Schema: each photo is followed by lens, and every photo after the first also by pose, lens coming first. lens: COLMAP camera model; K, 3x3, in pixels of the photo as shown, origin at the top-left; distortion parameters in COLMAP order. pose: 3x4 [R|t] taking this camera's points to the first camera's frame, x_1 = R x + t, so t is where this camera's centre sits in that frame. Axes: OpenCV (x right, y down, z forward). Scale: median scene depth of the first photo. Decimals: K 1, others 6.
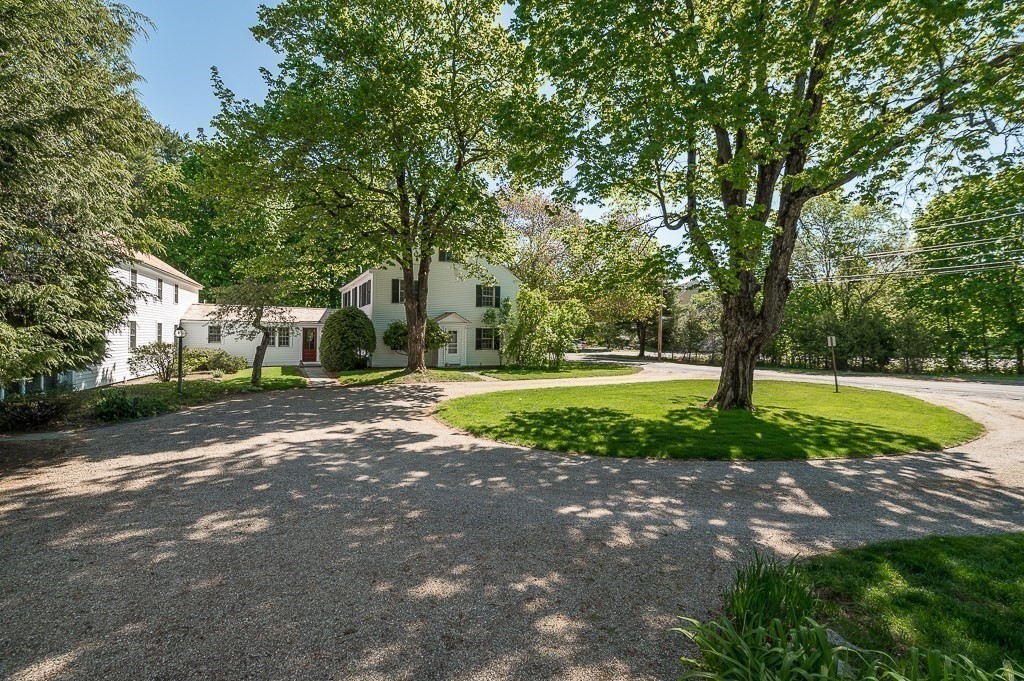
lens RADIAL K [[429.3, 0, 511.3], [0, 429.3, 338.8], [0, 0, 1]] dist [0.016708, -0.001003]
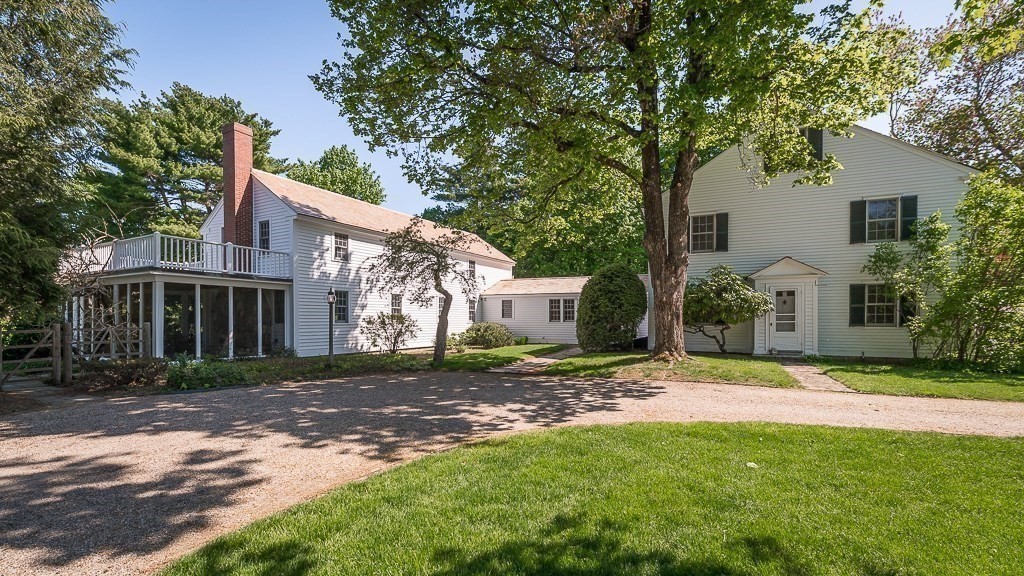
lens RADIAL K [[445.1, 0, 502.2], [0, 445.1, 315.9], [0, 0, 1]] dist [0.003186, 0.000600]
pose [[0.618563, -0.015779, -0.785577, 0.084713], [0.006033, 0.999864, -0.015333, 0.019547], [0.785712, 0.004745, 0.618574, 0.344972]]
